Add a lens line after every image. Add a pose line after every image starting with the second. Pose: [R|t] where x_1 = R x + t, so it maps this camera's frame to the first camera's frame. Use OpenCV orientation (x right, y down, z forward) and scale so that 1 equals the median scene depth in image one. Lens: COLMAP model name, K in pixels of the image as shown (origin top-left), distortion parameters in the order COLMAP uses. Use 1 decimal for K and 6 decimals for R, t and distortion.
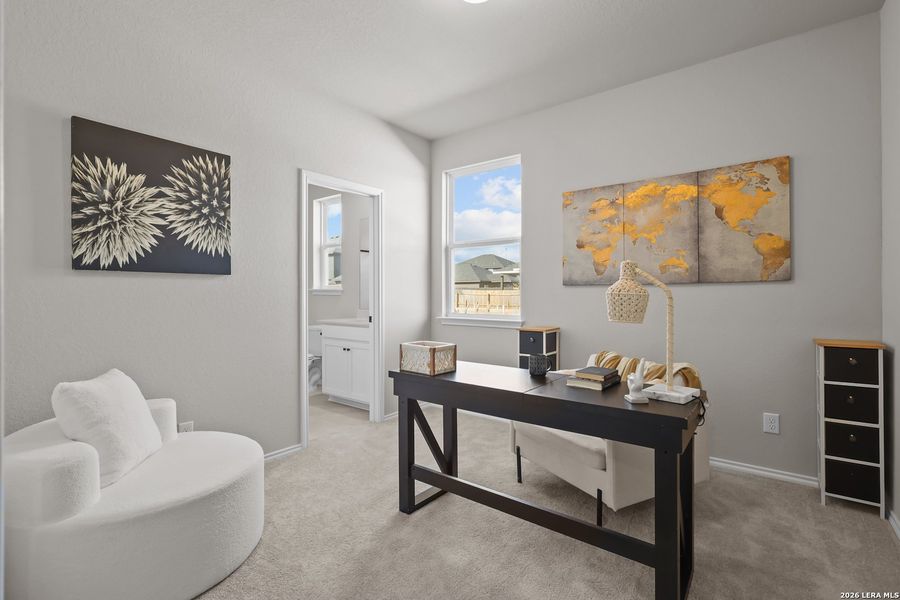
lens RADIAL K [[407.7, 0, 450.5], [0, 407.7, 296.4], [0, 0, 1]] dist [-0.001038, -0.000090]
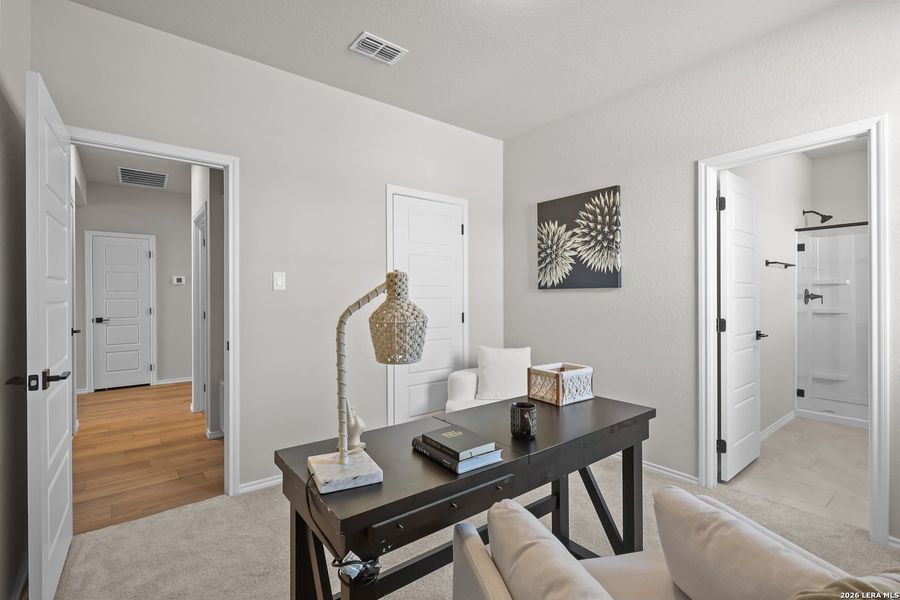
lens RADIAL K [[407.7, 0, 451.0], [0, 407.7, 297.3], [0, 0, 1]] dist [-0.001038, -0.000090]
pose [[-0.236921, 0.004752, -0.971517, 0.762061], [-0.002001, 0.999984, 0.005380, -0.033733], [0.971527, 0.003219, -0.236907, 0.891242]]
